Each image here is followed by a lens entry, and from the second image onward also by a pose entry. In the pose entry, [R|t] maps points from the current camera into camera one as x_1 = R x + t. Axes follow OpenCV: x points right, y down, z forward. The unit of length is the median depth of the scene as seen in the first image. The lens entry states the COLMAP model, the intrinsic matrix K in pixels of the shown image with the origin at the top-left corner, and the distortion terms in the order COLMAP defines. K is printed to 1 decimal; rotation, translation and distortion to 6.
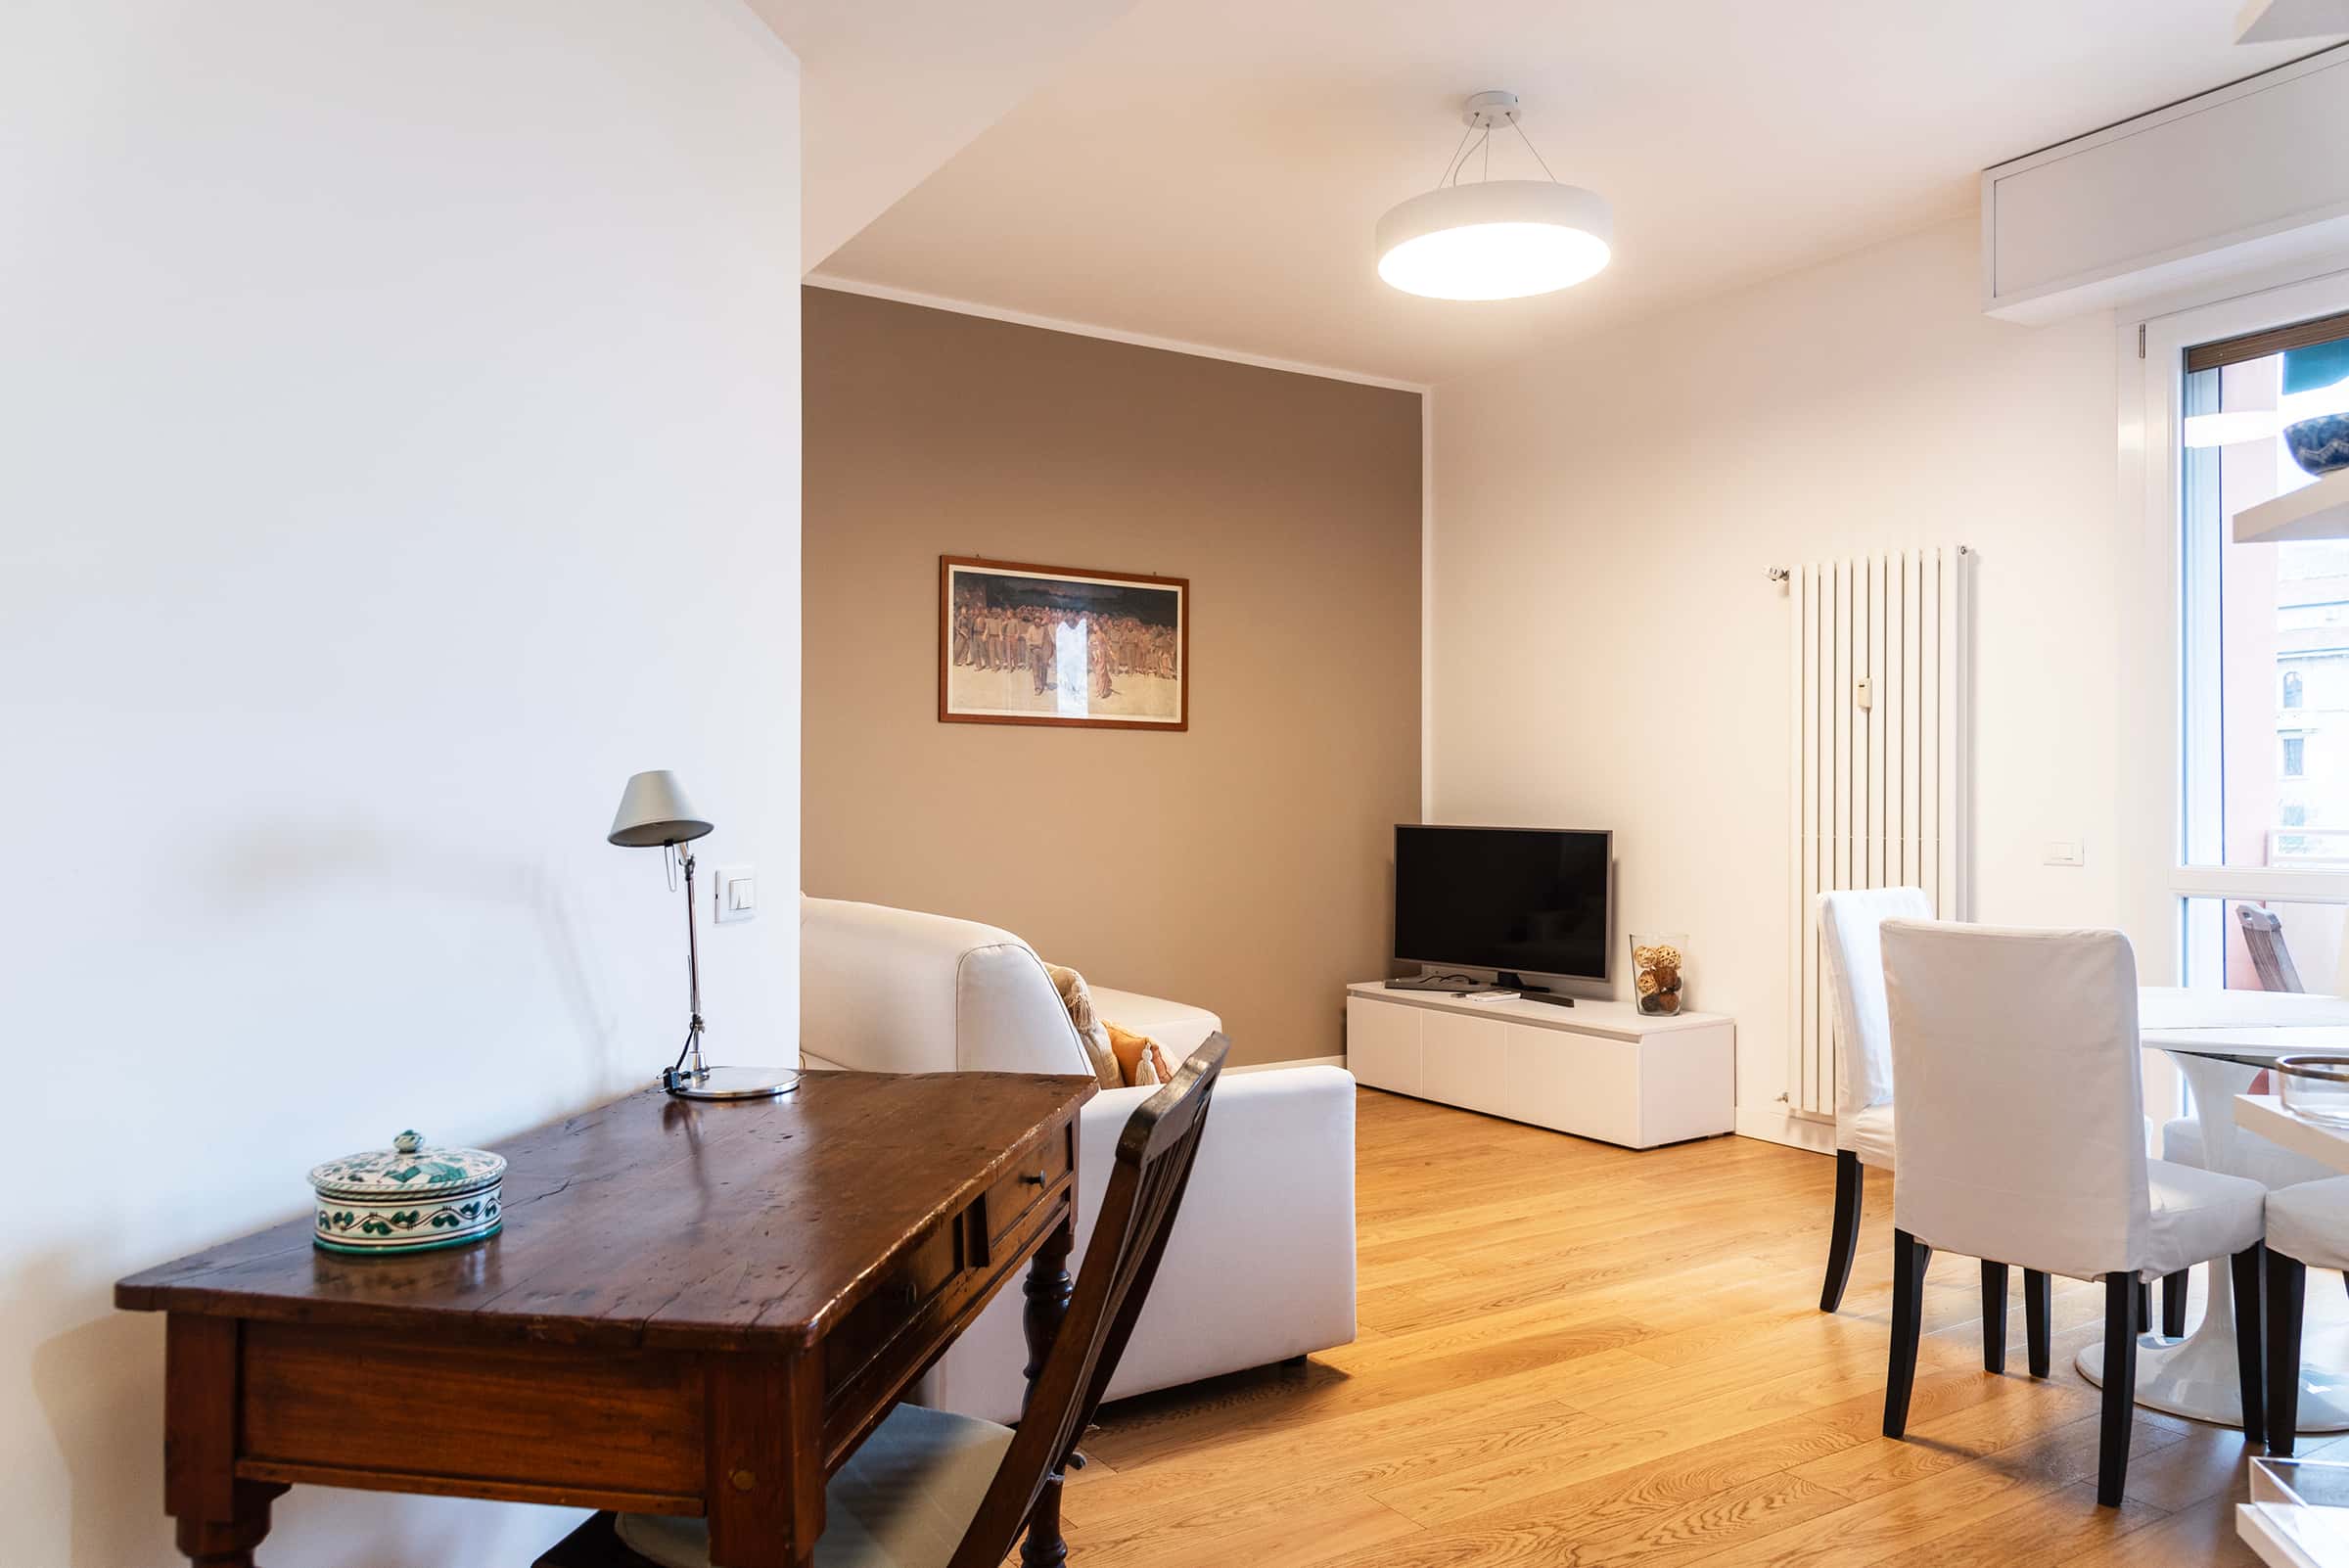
lens RADIAL K [[1635.6, 0, 1174.5], [0, 1635.6, 784.0], [0, 0, 1]] dist [-0.001111, -0.001104]
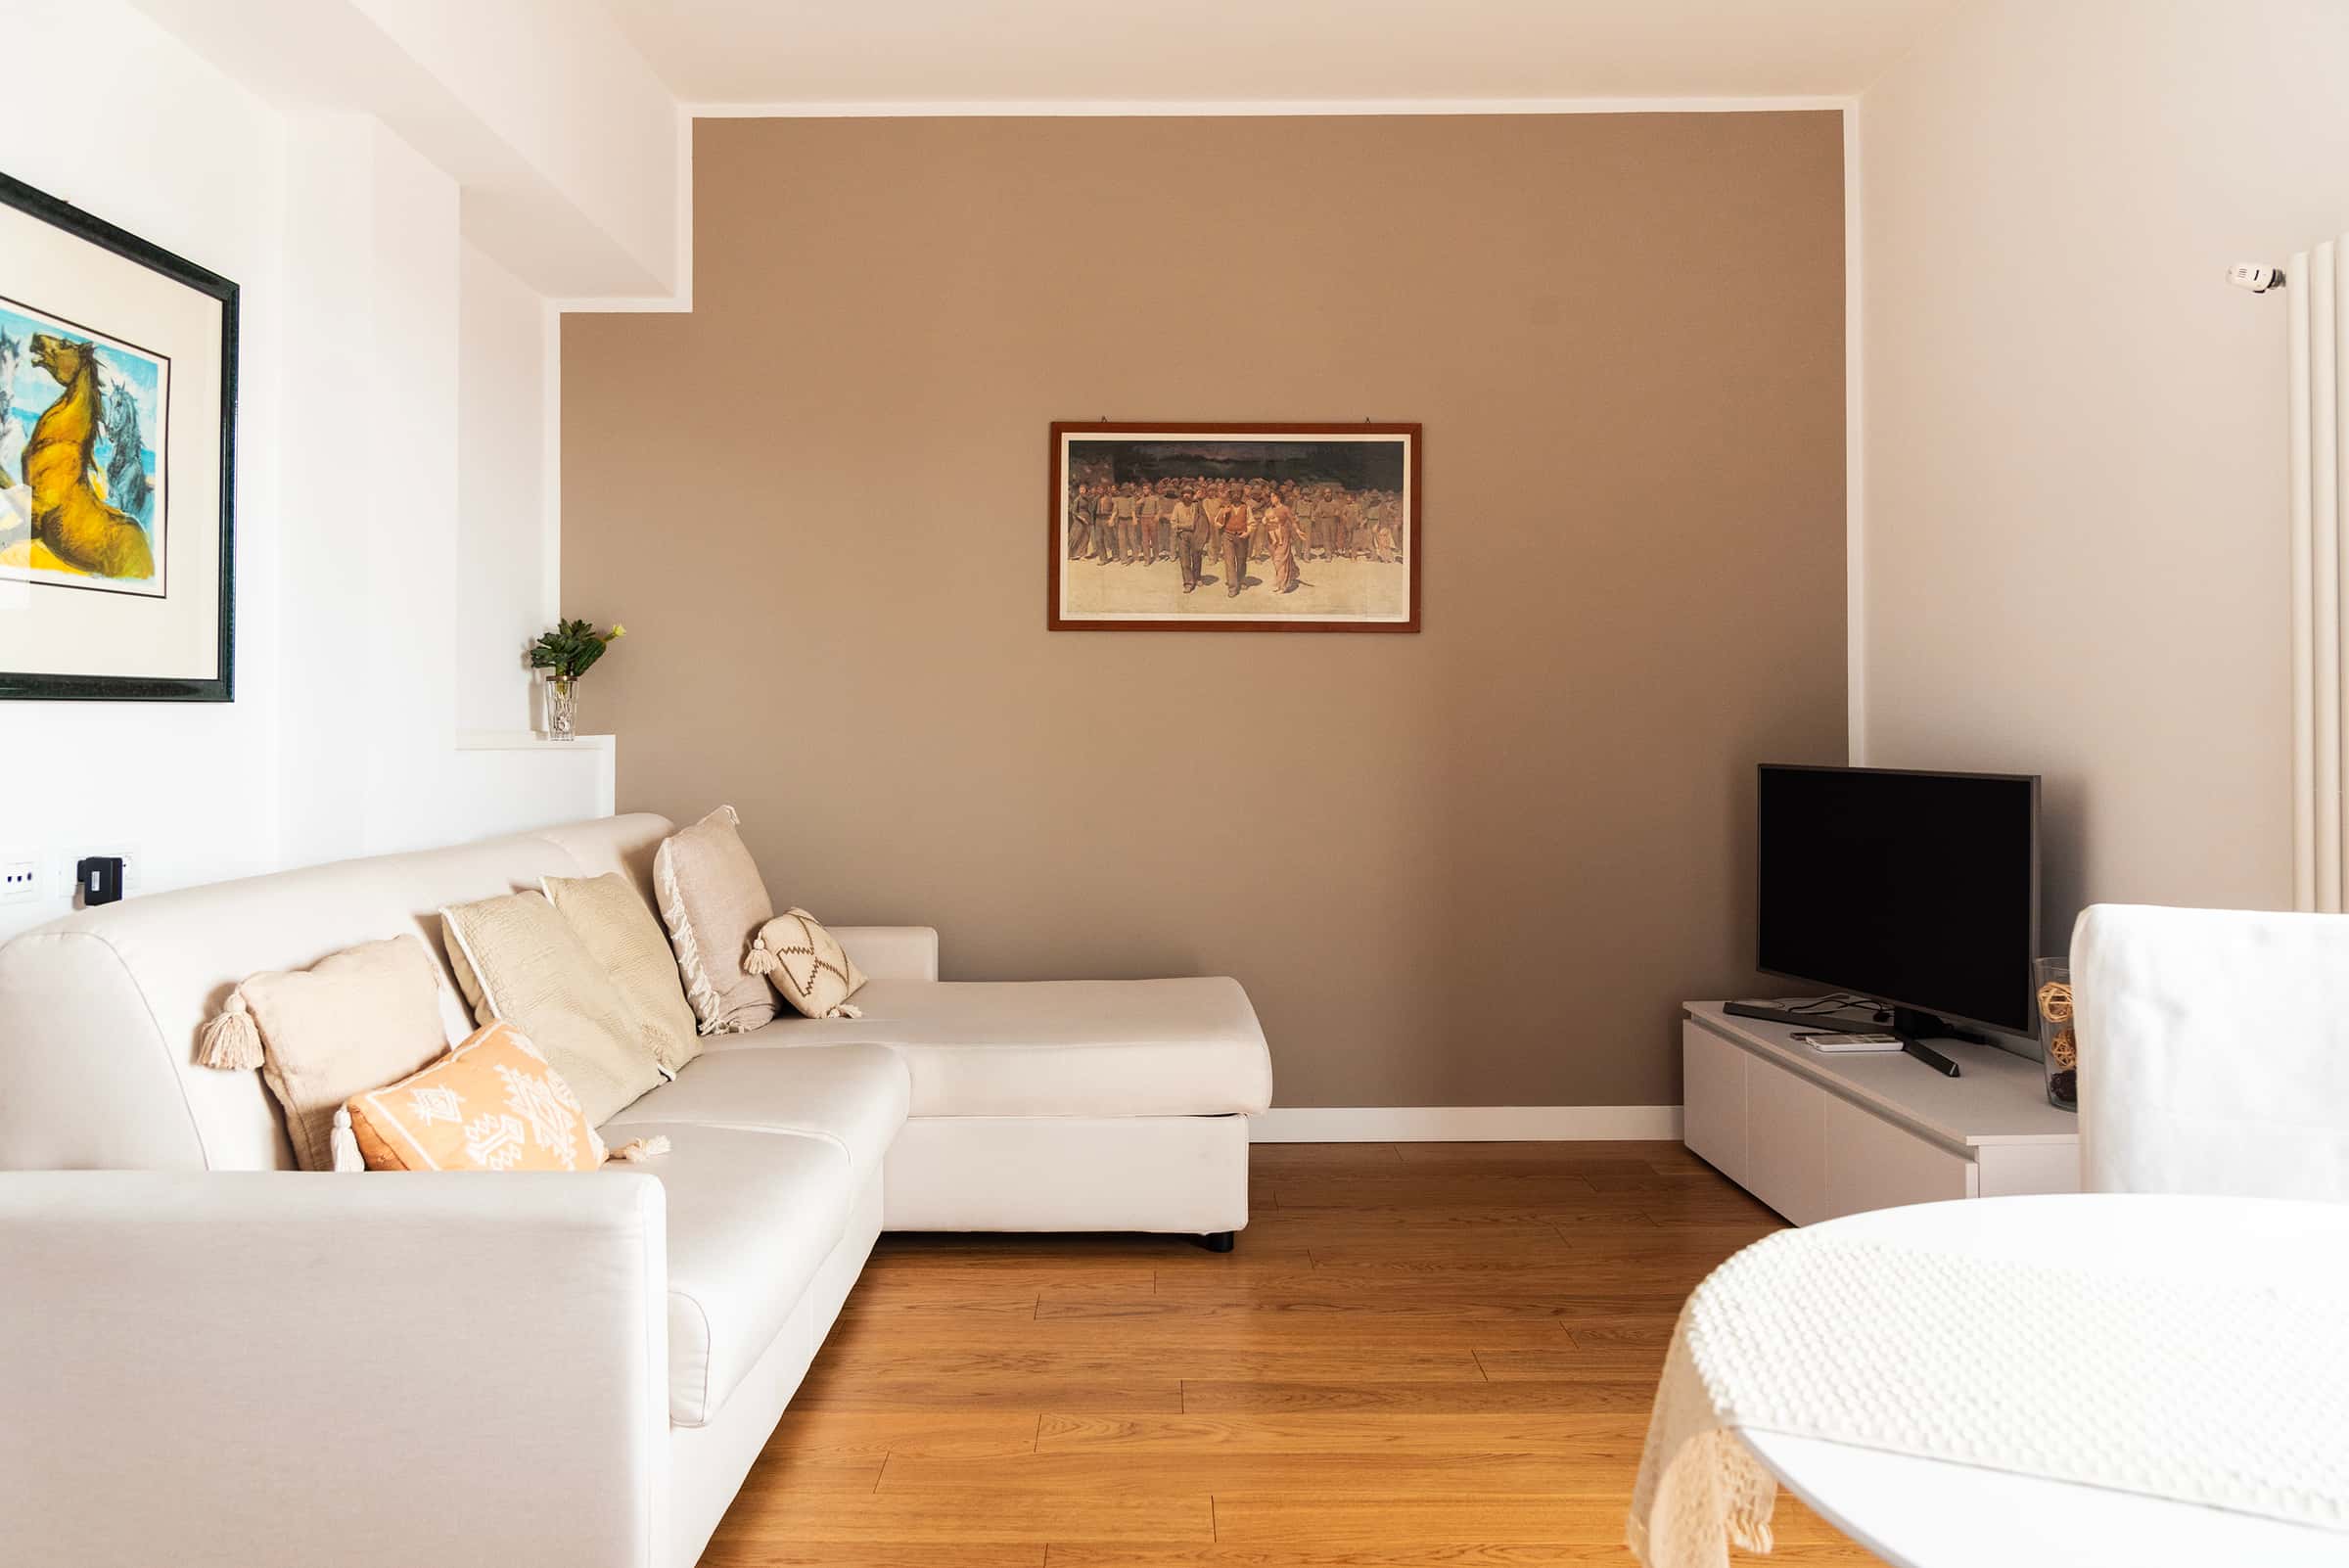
lens RADIAL K [[1649.4, 0, 1180.7], [0, 1649.4, 706.0], [0, 0, 1]] dist [-0.004124, -0.002257]
pose [[0.838861, -0.014597, -0.544151, 0.334987], [0.008747, 0.999873, -0.013337, 0.009048], [0.544276, 0.006428, 0.838882, 0.353530]]
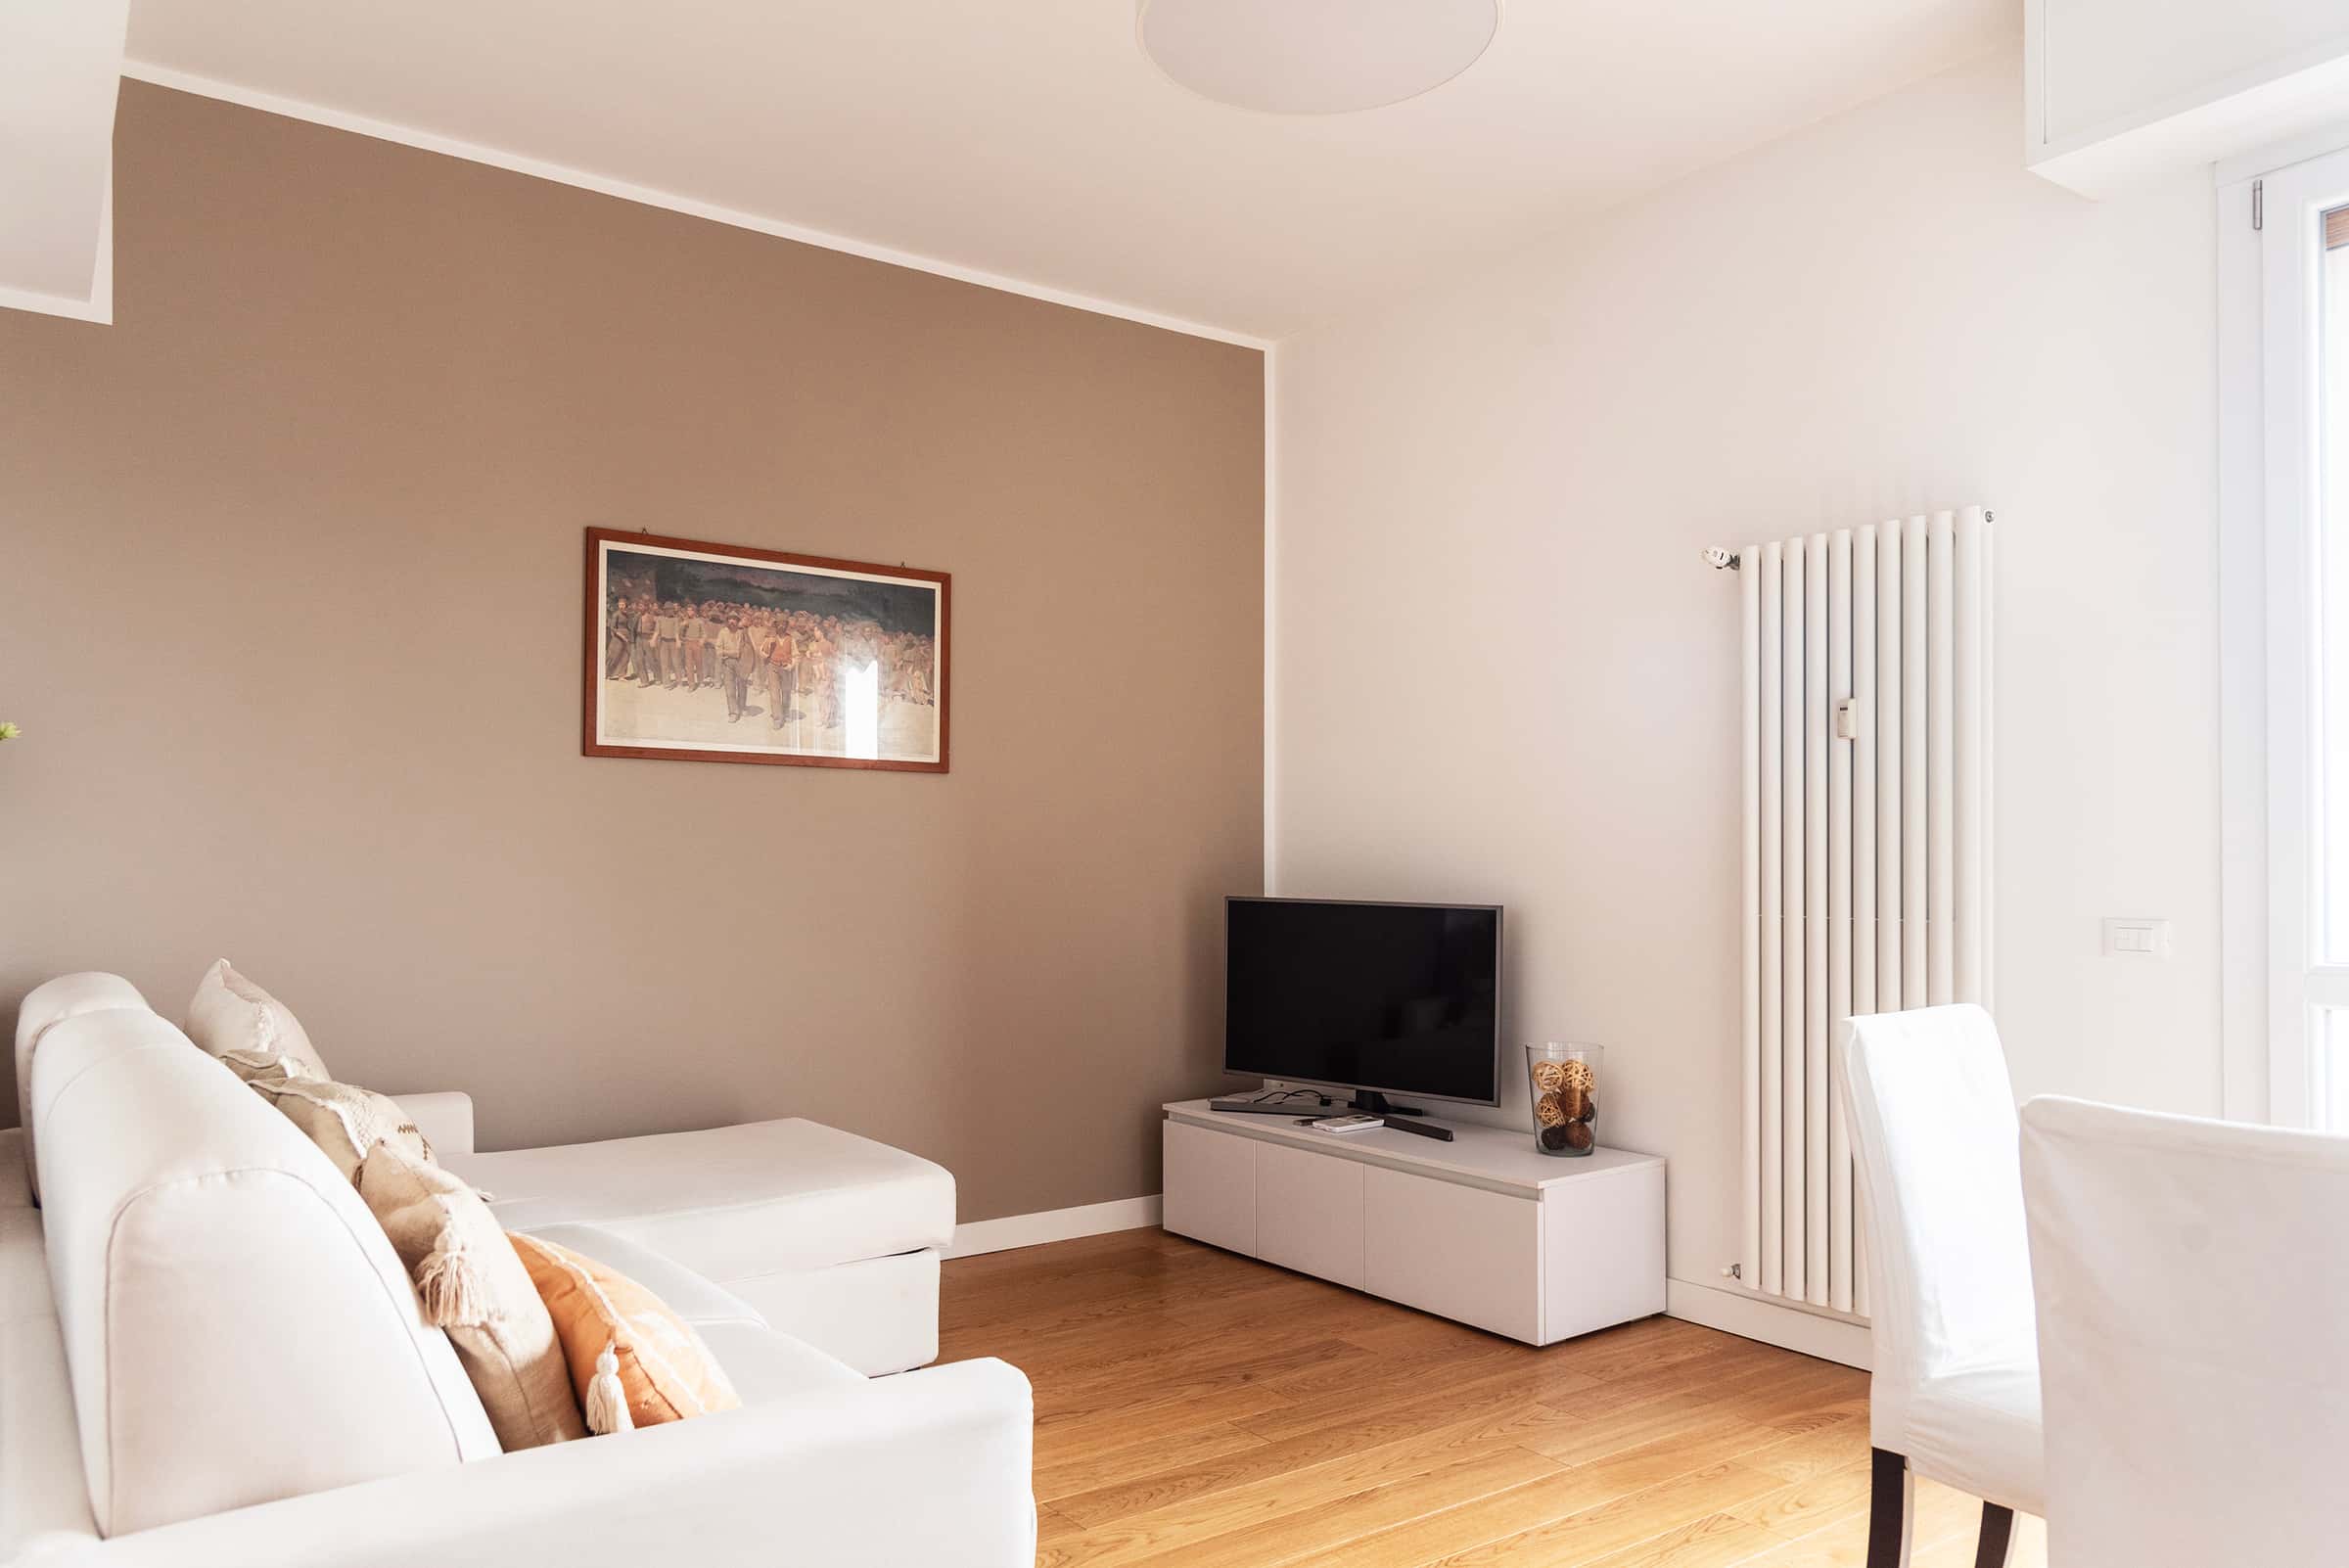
lens RADIAL K [[1608.9, 0, 1167.9], [0, 1608.9, 833.4], [0, 0, 1]] dist [0.007471, 0.000988]
pose [[0.998394, 0.001817, 0.056627, 0.071542], [-0.001287, 0.999955, -0.009407, 0.002142], [-0.056642, 0.009319, 0.998351, 0.267837]]
